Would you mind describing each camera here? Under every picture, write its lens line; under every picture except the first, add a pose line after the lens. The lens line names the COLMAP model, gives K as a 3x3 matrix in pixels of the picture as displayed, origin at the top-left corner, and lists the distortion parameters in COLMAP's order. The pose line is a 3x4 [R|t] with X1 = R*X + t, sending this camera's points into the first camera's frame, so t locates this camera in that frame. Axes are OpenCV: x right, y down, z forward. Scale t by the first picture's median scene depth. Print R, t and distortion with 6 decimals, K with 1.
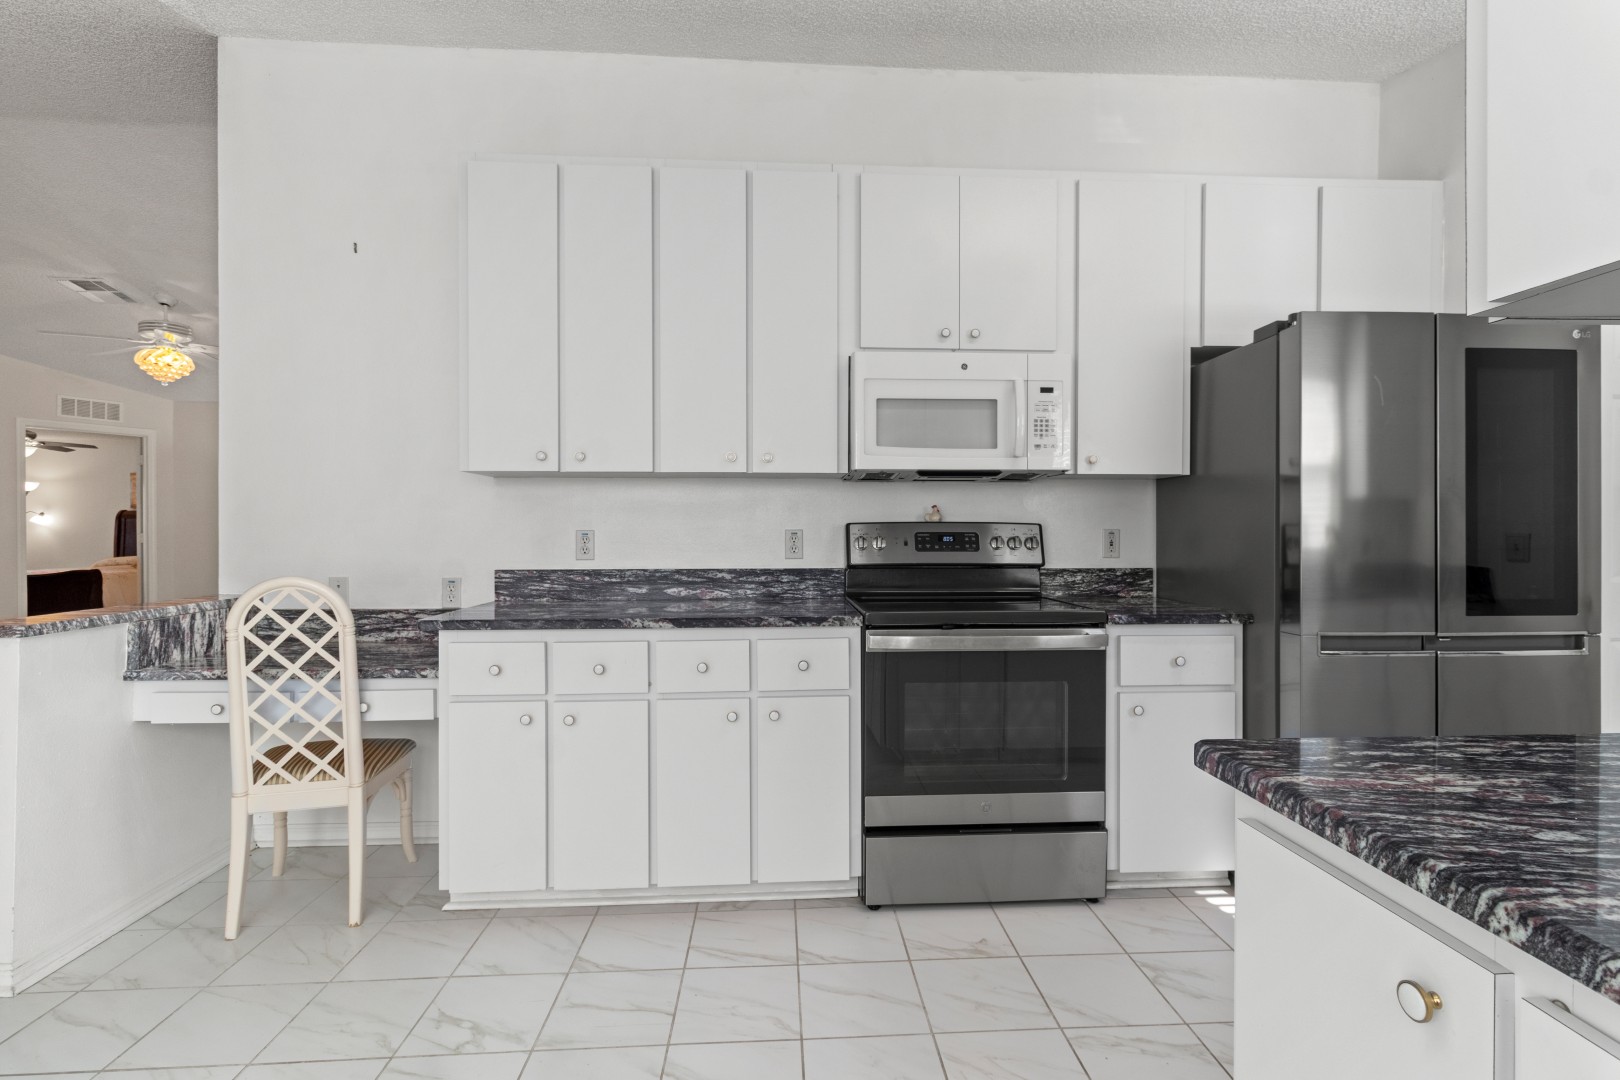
lens RADIAL K [[757.4, 0, 819.1], [0, 757.4, 536.2], [0, 0, 1]] dist [0.003812, 0.000816]
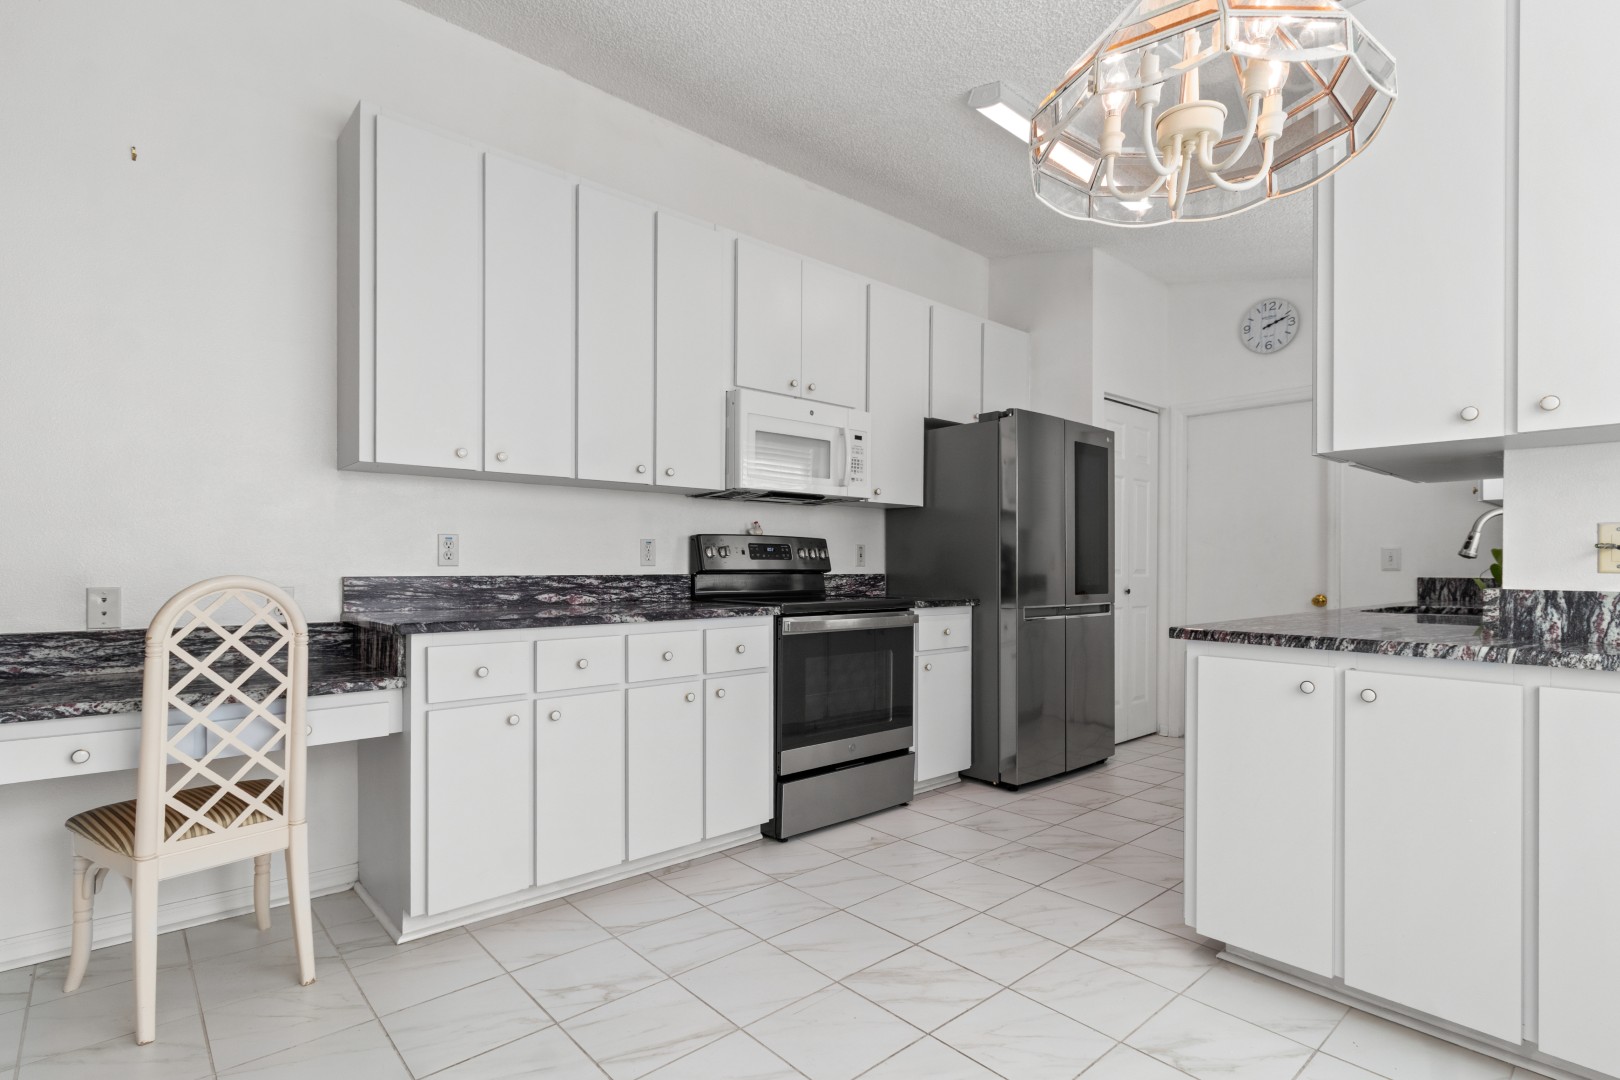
lens RADIAL K [[798.1, 0, 814.9], [0, 798.1, 567.7], [0, 0, 1]] dist [0.001780, 0.000460]
pose [[0.783112, 0.001639, 0.621878, -0.693958], [-0.000824, 0.999998, -0.001598, 0.042352], [-0.621880, 0.000739, 0.783112, -0.059997]]
